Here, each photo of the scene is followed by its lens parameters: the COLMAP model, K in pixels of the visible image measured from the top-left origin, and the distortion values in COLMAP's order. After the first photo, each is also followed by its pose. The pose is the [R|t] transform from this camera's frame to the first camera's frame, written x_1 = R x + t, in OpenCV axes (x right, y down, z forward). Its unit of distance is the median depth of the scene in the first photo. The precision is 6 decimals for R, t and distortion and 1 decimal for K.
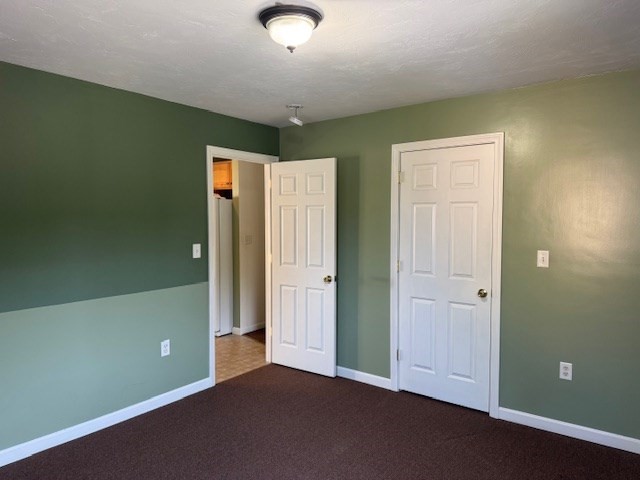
lens RADIAL K [[457.9, 0, 323.5], [0, 457.9, 241.3], [0, 0, 1]] dist [0.132105, -0.202584]
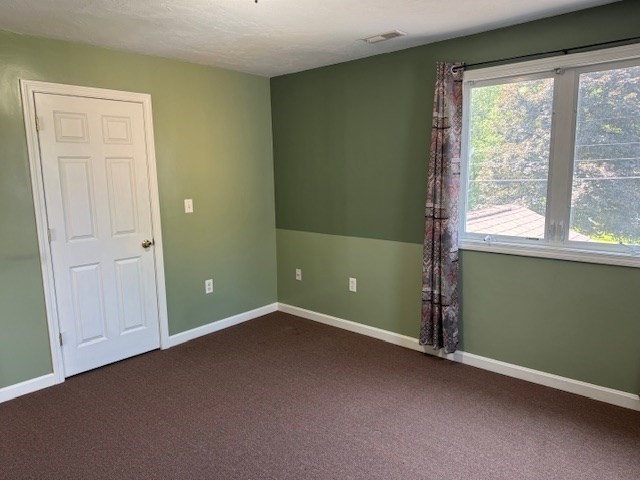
lens RADIAL K [[457.9, 0, 323.5], [0, 457.9, 241.3], [0, 0, 1]] dist [0.132105, -0.202584]
pose [[0.072041, -0.153195, 0.985567, -0.692810], [0.071417, 0.986390, 0.148103, -0.025909], [-0.994842, 0.059717, 0.082001, 0.500081]]
